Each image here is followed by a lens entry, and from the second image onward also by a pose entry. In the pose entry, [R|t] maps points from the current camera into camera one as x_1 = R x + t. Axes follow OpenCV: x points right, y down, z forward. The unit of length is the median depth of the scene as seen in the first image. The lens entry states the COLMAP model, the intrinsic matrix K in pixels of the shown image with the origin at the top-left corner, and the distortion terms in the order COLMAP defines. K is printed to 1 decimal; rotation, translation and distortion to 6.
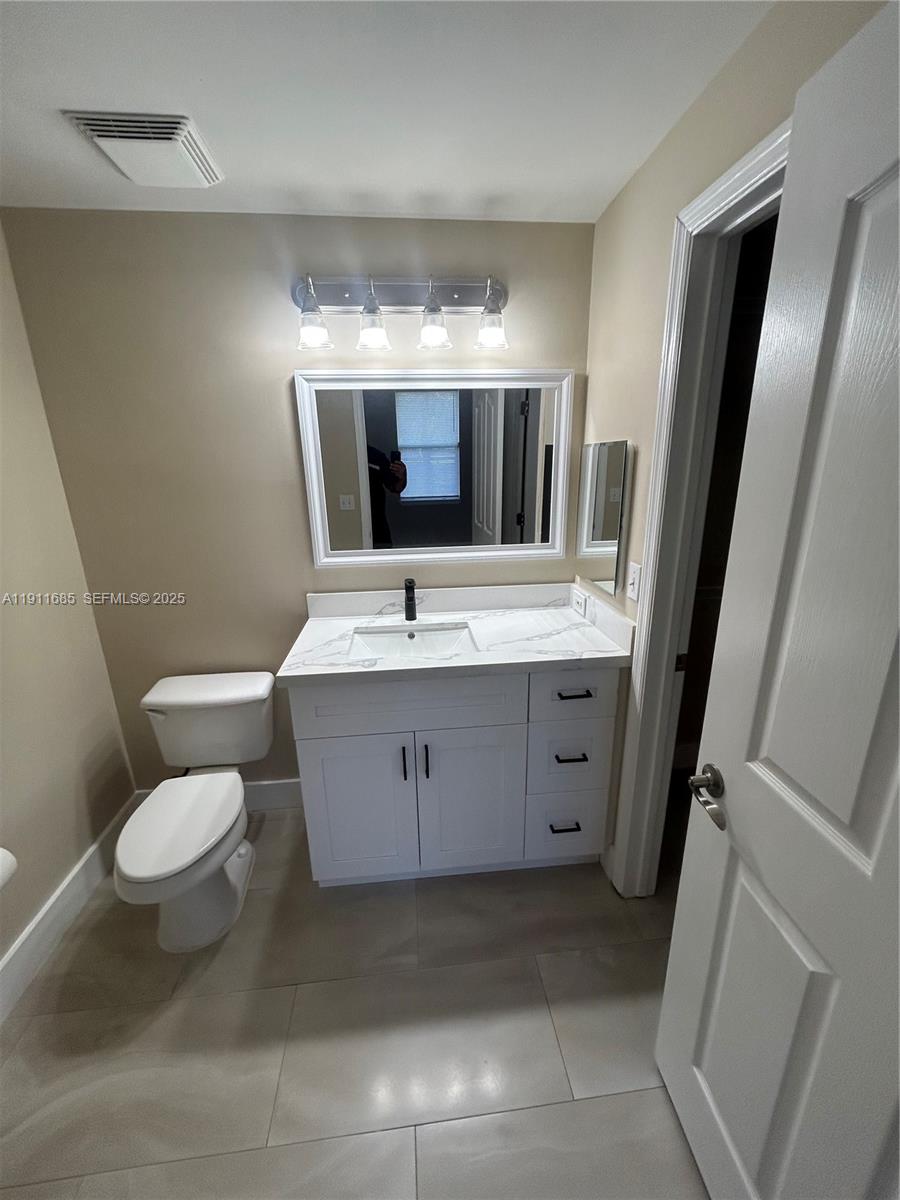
lens RADIAL K [[482.0, 0, 453.1], [0, 482.0, 600.4], [0, 0, 1]] dist [0.000751, -0.000617]
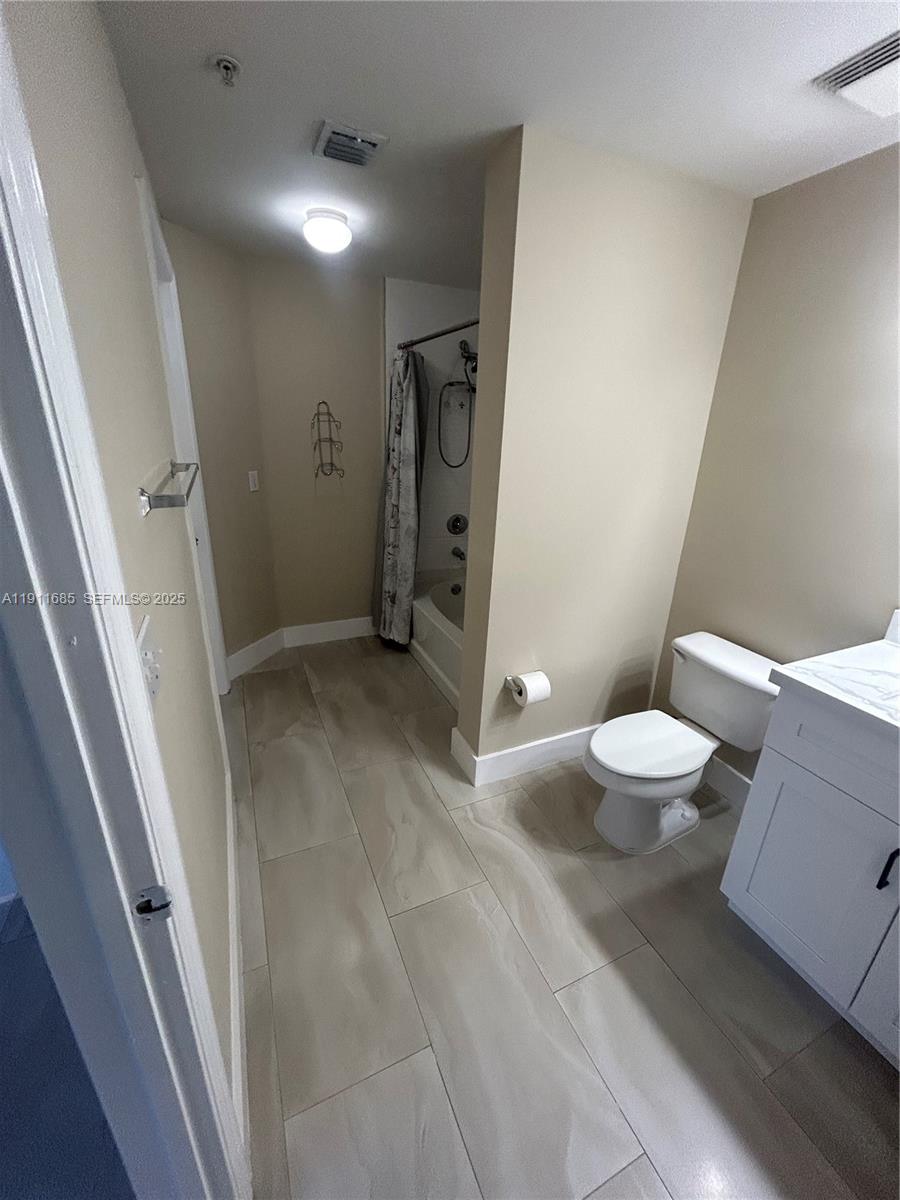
lens RADIAL K [[482.0, 0, 453.1], [0, 482.0, 600.4], [0, 0, 1]] dist [0.000751, -0.000617]
pose [[0.312274, 0.350582, -0.882937, 0.178202], [-0.308155, 0.916541, 0.254938, -0.005695], [0.898624, 0.192471, 0.394245, 0.070241]]
